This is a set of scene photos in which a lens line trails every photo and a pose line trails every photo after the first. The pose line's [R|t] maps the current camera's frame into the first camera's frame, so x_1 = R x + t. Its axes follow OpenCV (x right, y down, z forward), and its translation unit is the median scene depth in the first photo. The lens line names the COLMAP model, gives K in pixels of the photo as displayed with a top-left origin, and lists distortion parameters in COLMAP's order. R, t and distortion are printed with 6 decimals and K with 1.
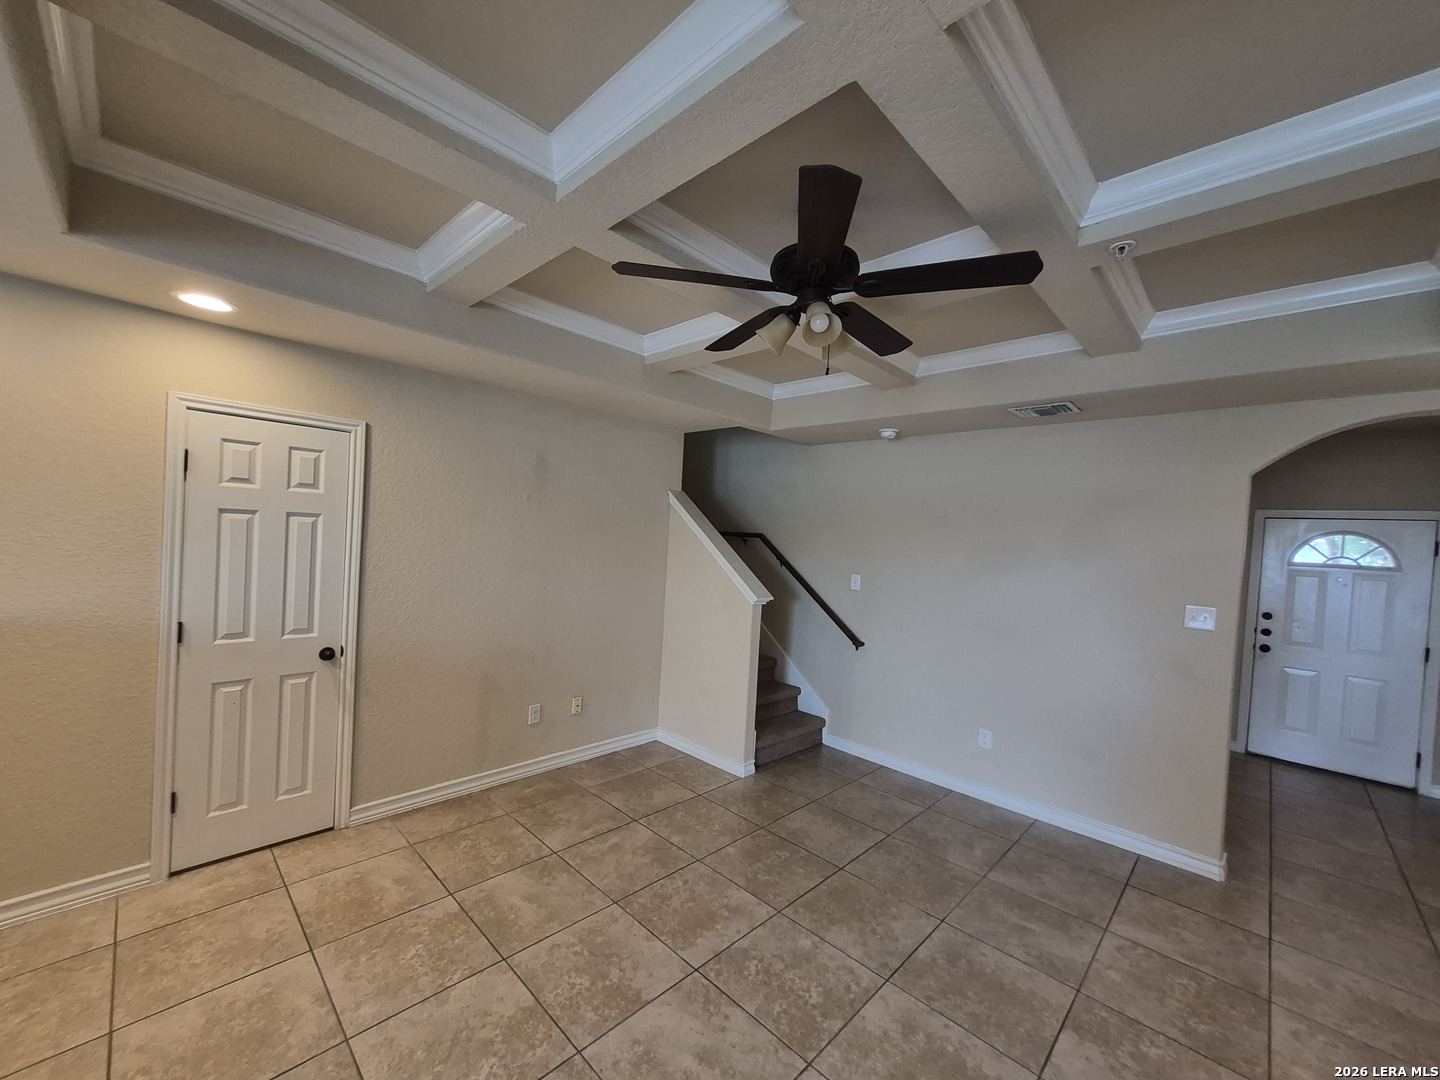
lens RADIAL K [[569.1, 0, 706.3], [0, 569.1, 543.2], [0, 0, 1]] dist [0.010778, -0.000430]
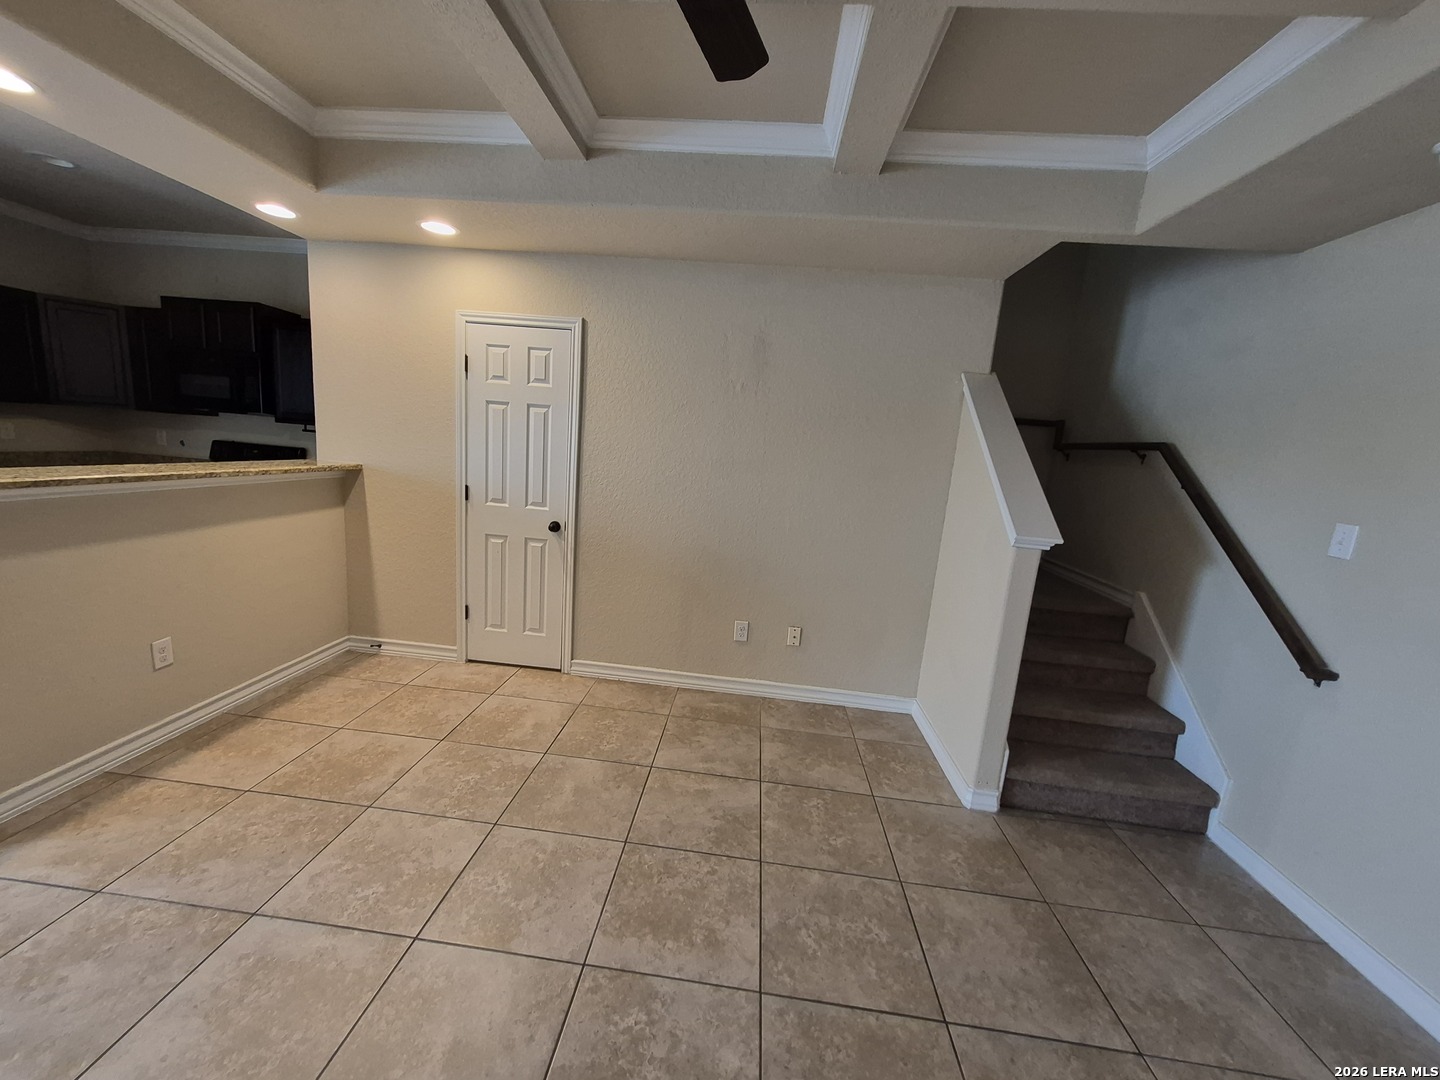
lens RADIAL K [[569.1, 0, 706.3], [0, 569.1, 543.2], [0, 0, 1]] dist [0.010778, -0.000430]
pose [[0.638094, 0.132583, -0.758457, 0.420067], [-0.054964, 0.990393, 0.126885, 0.058523], [0.767994, -0.039276, 0.639252, 0.467930]]
